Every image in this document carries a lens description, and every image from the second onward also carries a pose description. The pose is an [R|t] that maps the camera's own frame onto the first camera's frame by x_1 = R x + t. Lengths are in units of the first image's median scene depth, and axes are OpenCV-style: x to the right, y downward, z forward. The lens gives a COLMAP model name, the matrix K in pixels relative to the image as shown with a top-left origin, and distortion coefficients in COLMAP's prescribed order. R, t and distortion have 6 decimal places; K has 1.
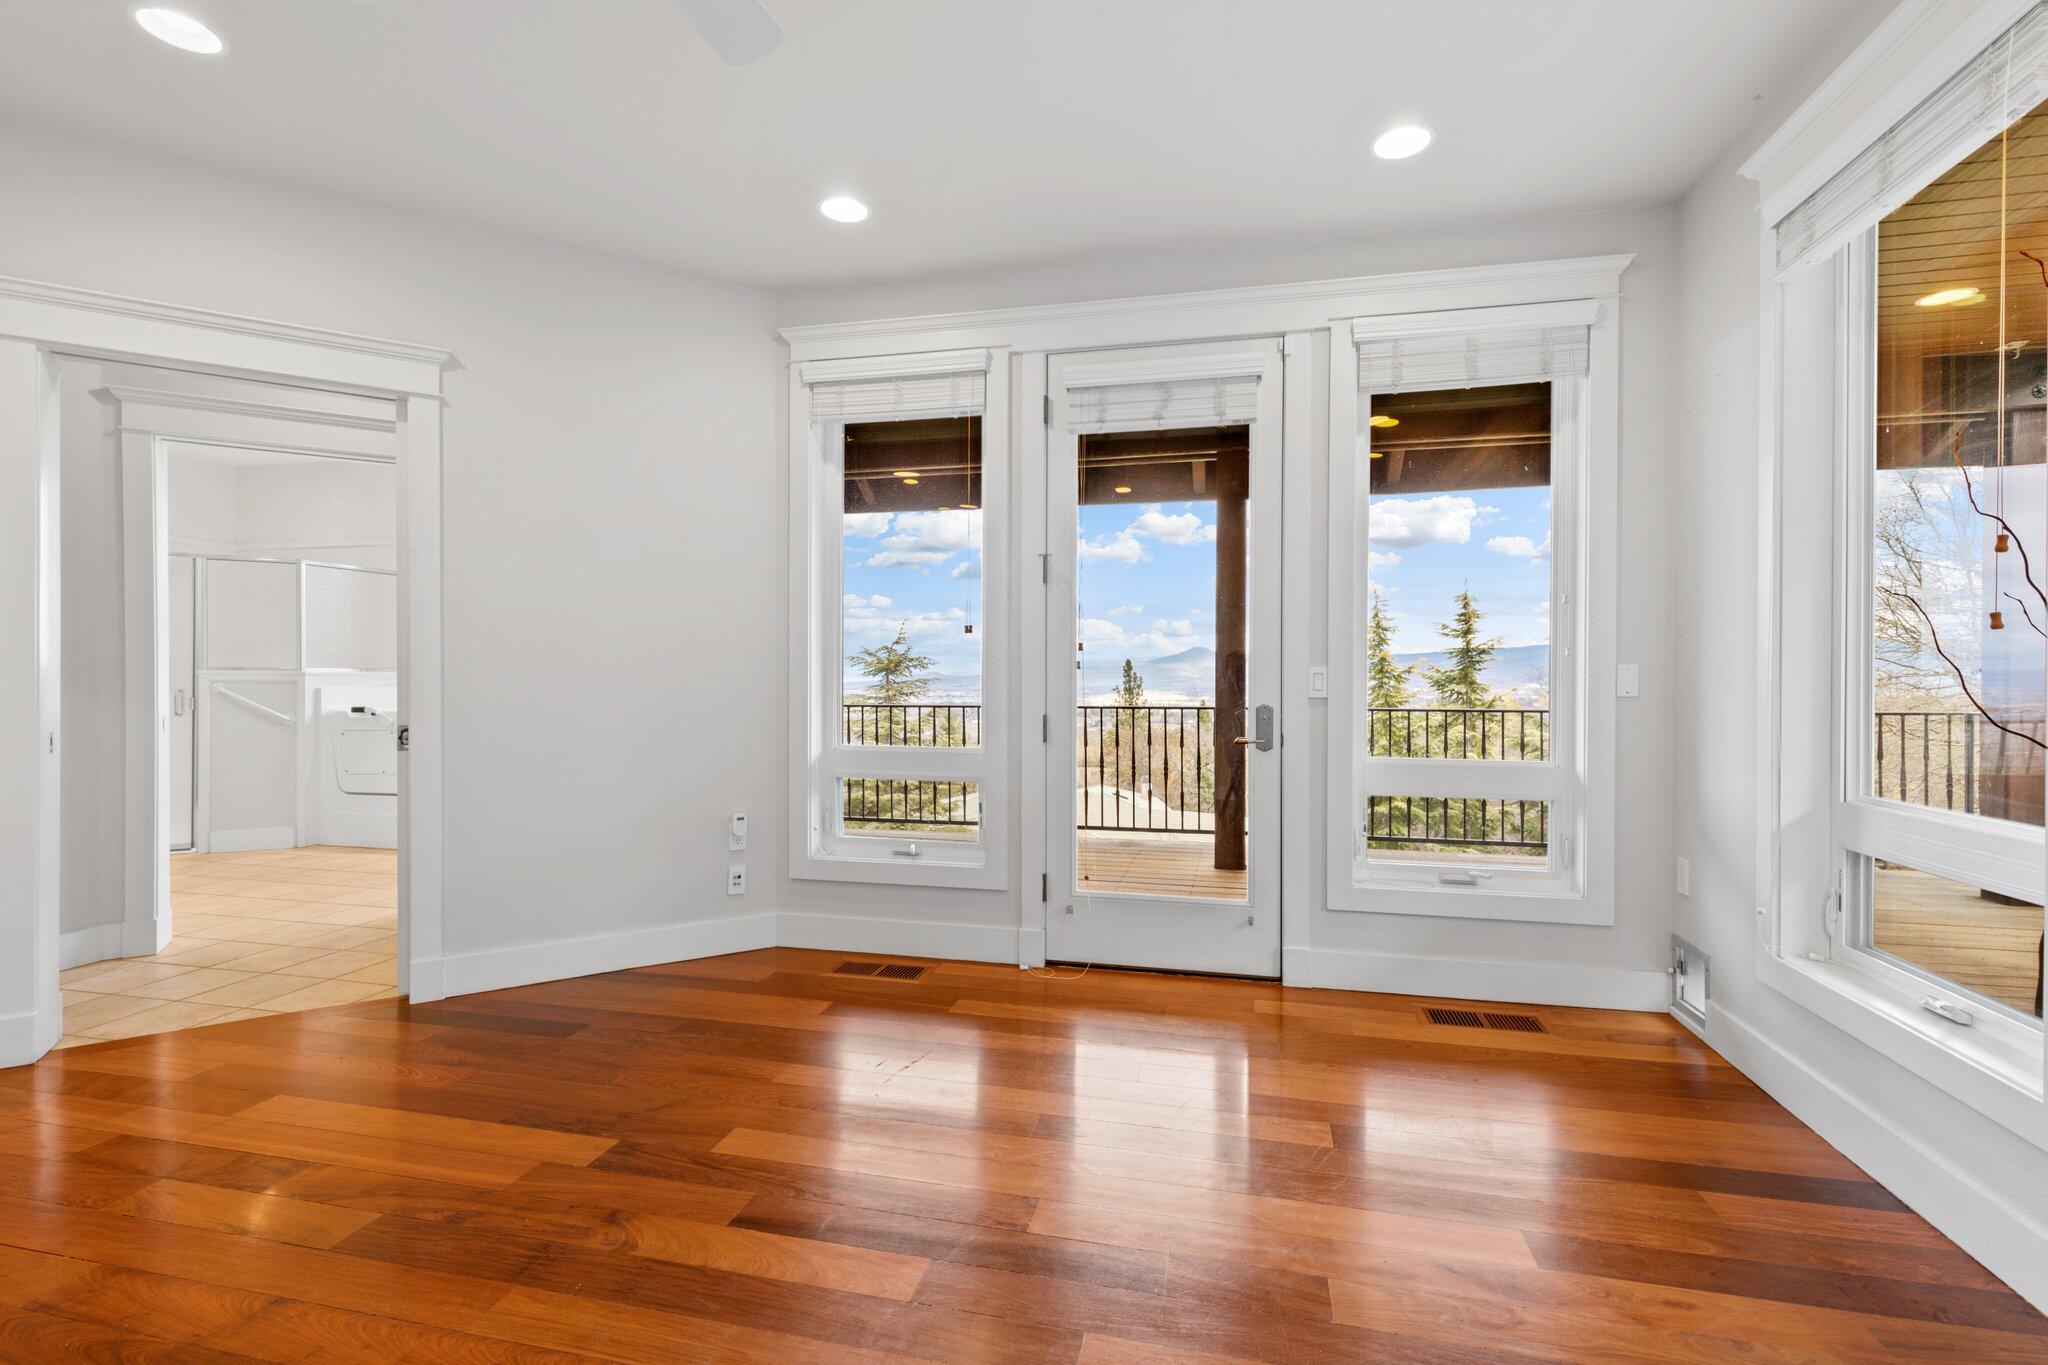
lens RADIAL K [[915.4, 0, 1024.9], [0, 915.4, 680.7], [0, 0, 1]] dist [0.002904, 0.000089]
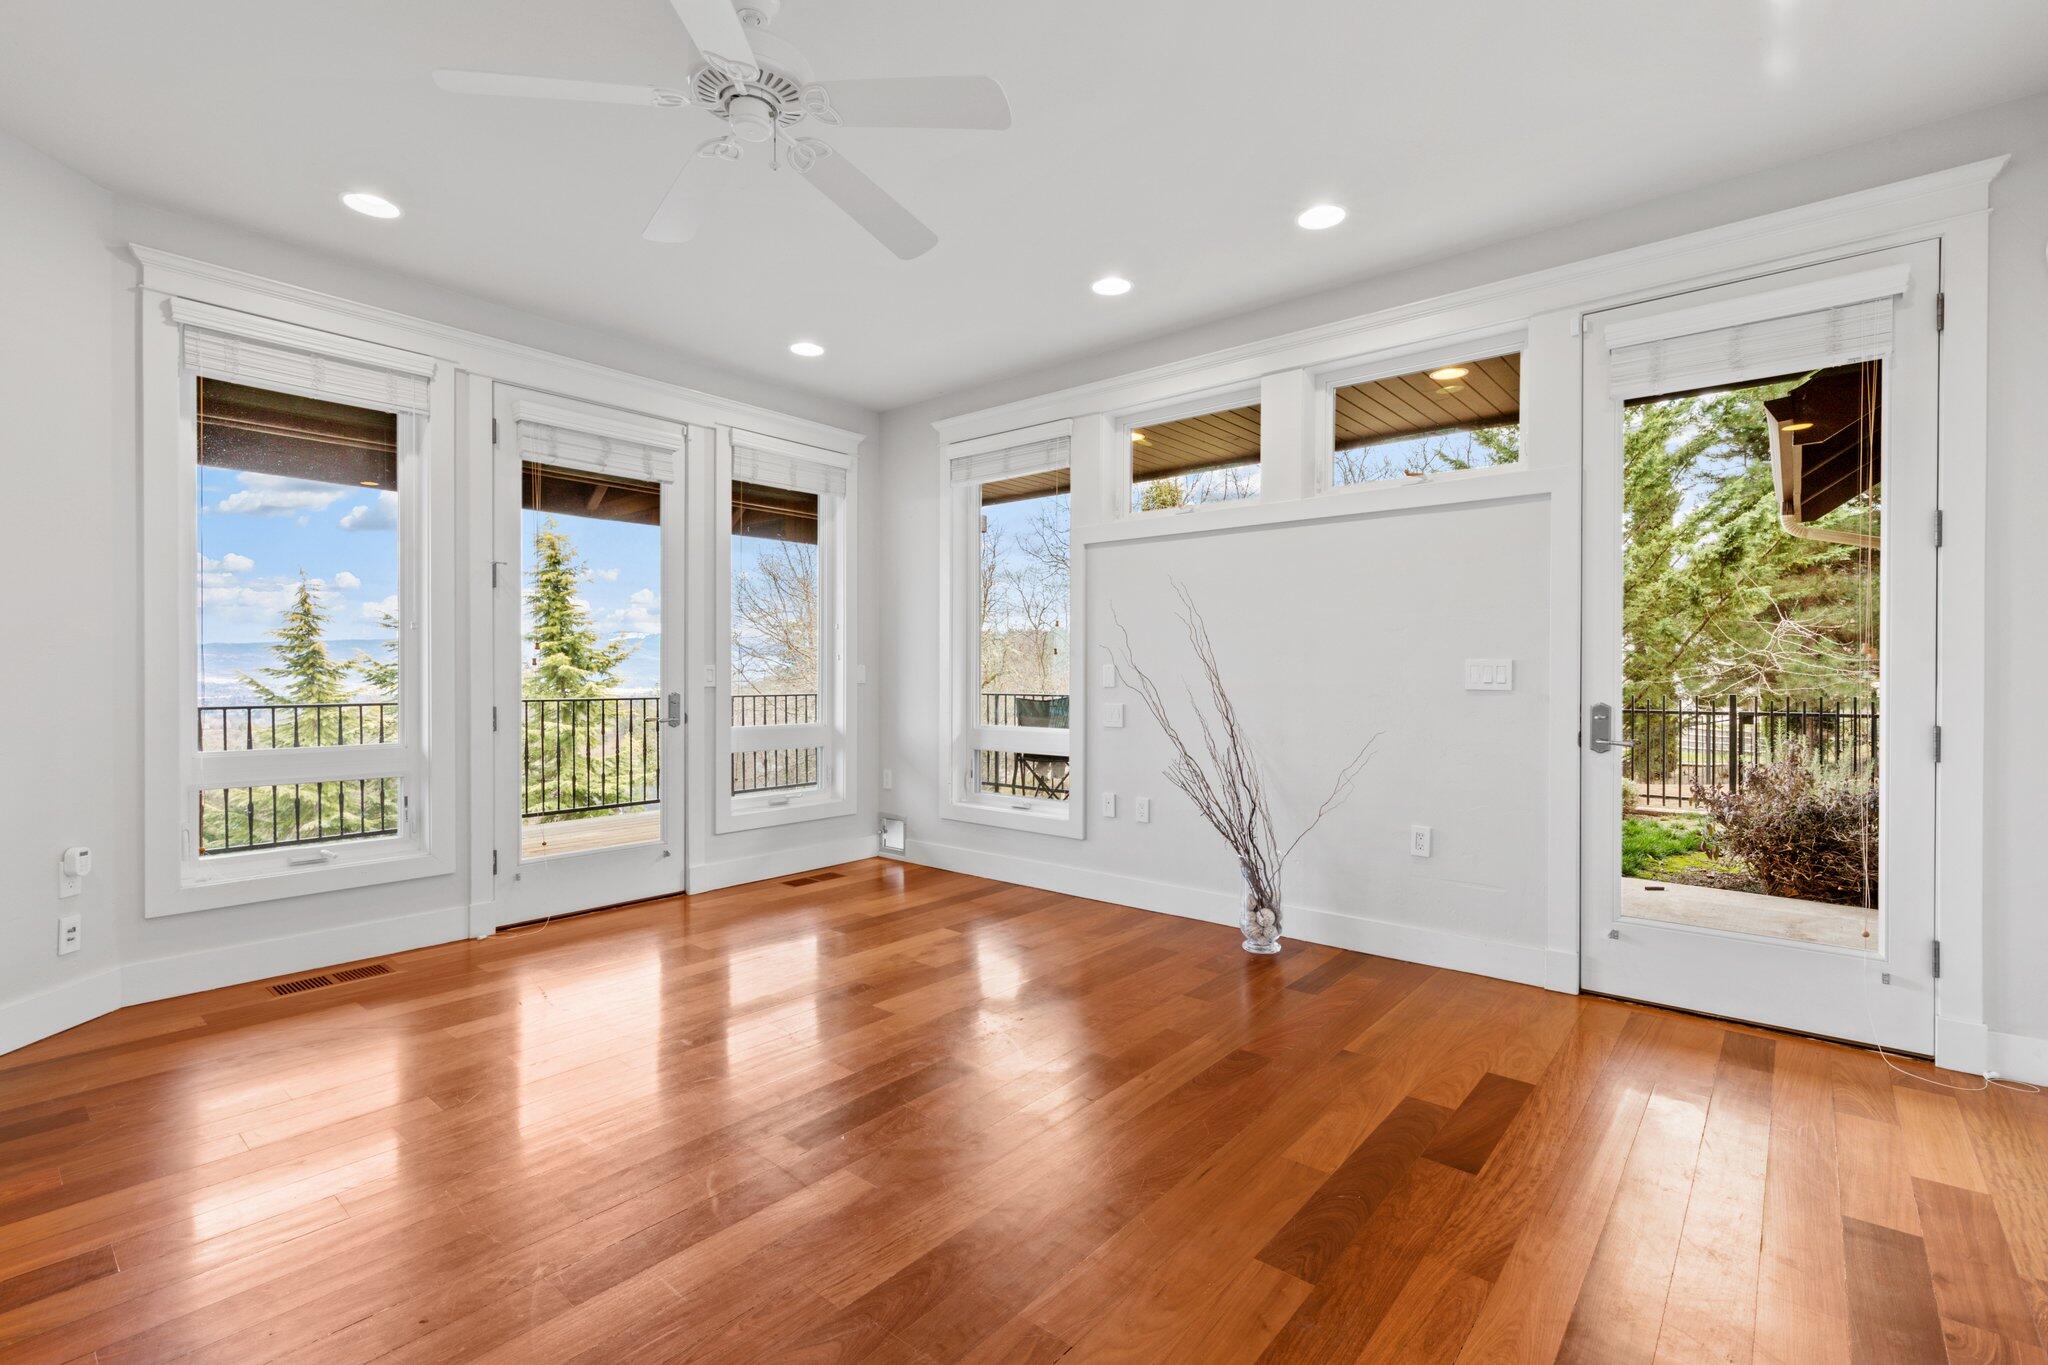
lens RADIAL K [[915.4, 0, 1024.9], [0, 915.4, 680.7], [0, 0, 1]] dist [0.002904, 0.000089]
pose [[0.454869, -0.008739, 0.890515, -0.674818], [0.003430, 0.999962, 0.008061, -0.000670], [-0.890552, -0.000612, 0.454882, -0.077791]]
